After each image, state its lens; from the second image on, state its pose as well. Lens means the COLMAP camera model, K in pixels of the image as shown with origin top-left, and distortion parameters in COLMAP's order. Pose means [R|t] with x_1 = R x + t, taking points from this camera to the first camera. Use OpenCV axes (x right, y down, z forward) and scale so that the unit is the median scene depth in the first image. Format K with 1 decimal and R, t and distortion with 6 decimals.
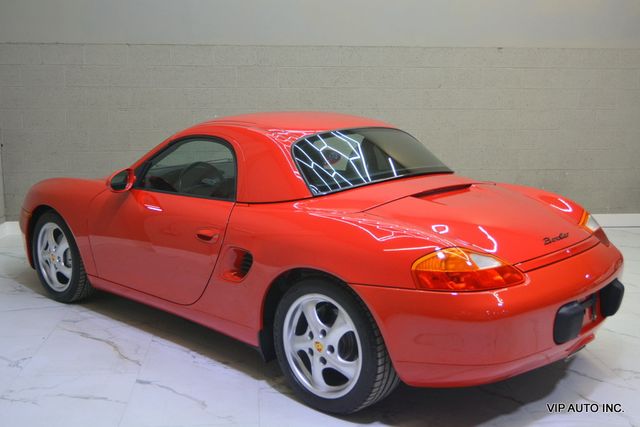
lens RADIAL K [[712.7, 0, 320.0], [0, 712.7, 213.5], [0, 0, 1]] dist [-0.000084, -0.018588]
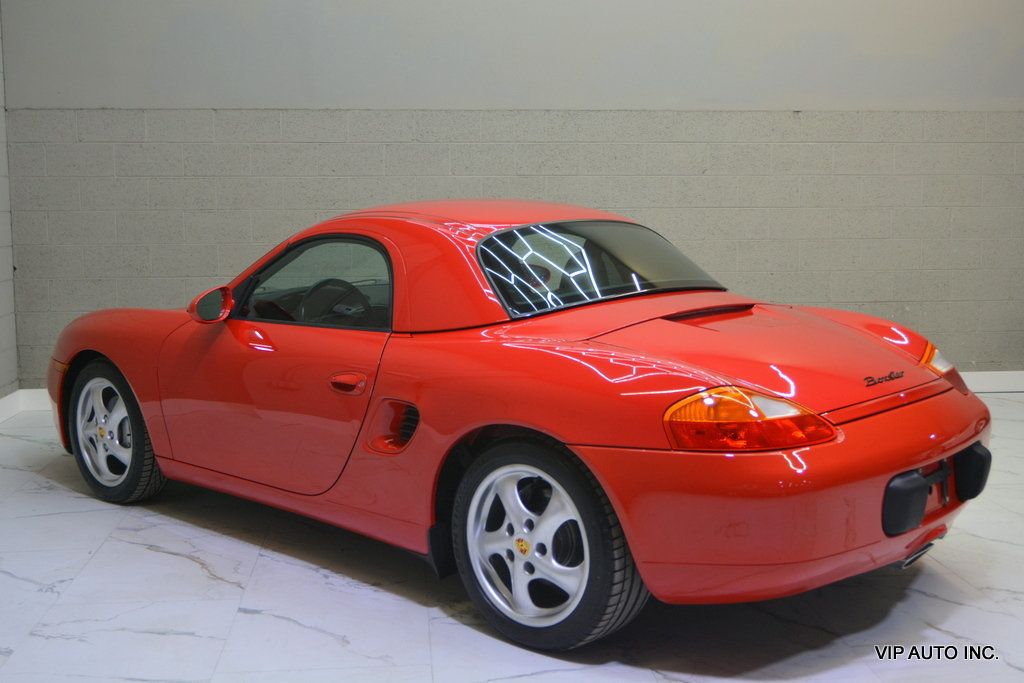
lens RADIAL K [[1165.2, 0, 512.0], [0, 1165.2, 341.5], [0, 0, 1]] dist [-0.015133, 0.005970]
pose [[0.999969, -0.007814, 0.000224, -0.008866], [0.007816, 0.998753, -0.049308, 0.046244], [0.000161, 0.049308, 0.998784, -0.060408]]
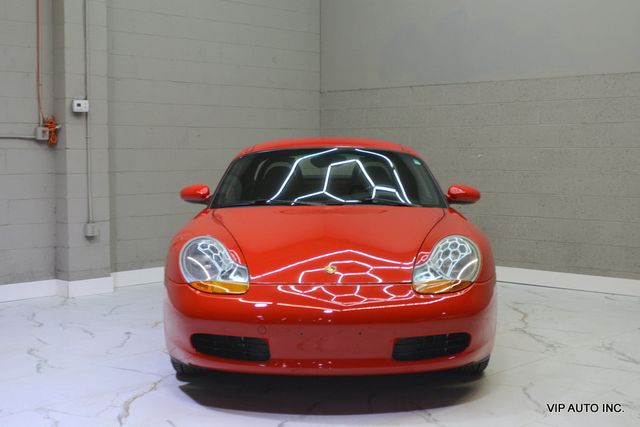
lens RADIAL K [[907.1, 0, 320.0], [0, 907.1, 213.5], [0, 0, 1]] dist [-0.014441, -0.002262]
pose [[0.659428, 0.047012, -0.750296, 1.246779], [-0.125107, 0.990988, -0.047863, 0.048542], [0.741285, 0.125430, 0.659367, 0.110307]]
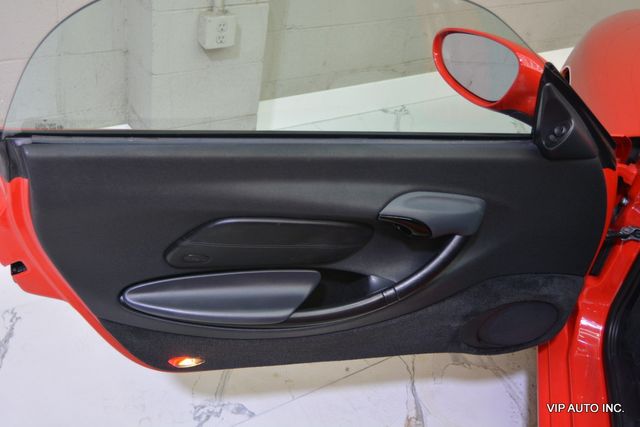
lens RADIAL K [[712.7, 0, 320.0], [0, 712.7, 213.5], [0, 0, 1]] dist [-0.000084, -0.018588]
pose [[0.476724, 0.561853, -0.676059, -0.182292], [-0.286749, 0.826402, 0.484597, -0.145107], [0.830969, -0.037160, 0.555077, 0.861021]]
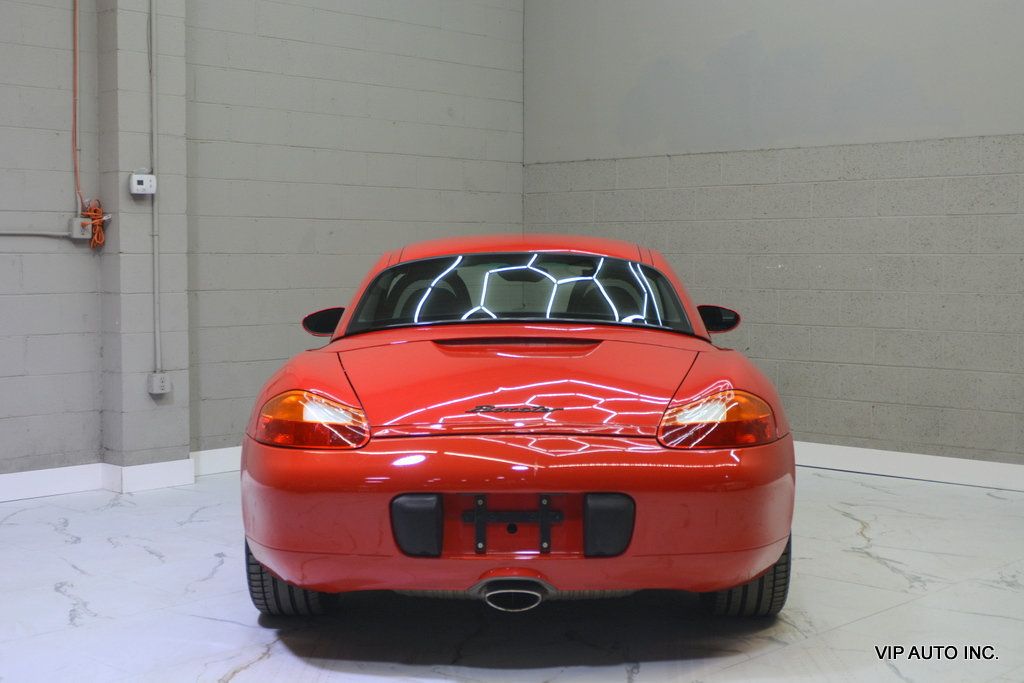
lens RADIAL K [[1379.7, 0, 512.0], [0, 1379.7, 343.9], [0, 0, 1]] dist [-0.004515, -0.007928]
pose [[0.663573, 0.044143, -0.746808, 1.136246], [-0.127473, 0.990331, -0.054728, 0.038917], [0.737171, 0.131514, 0.662784, 0.159402]]
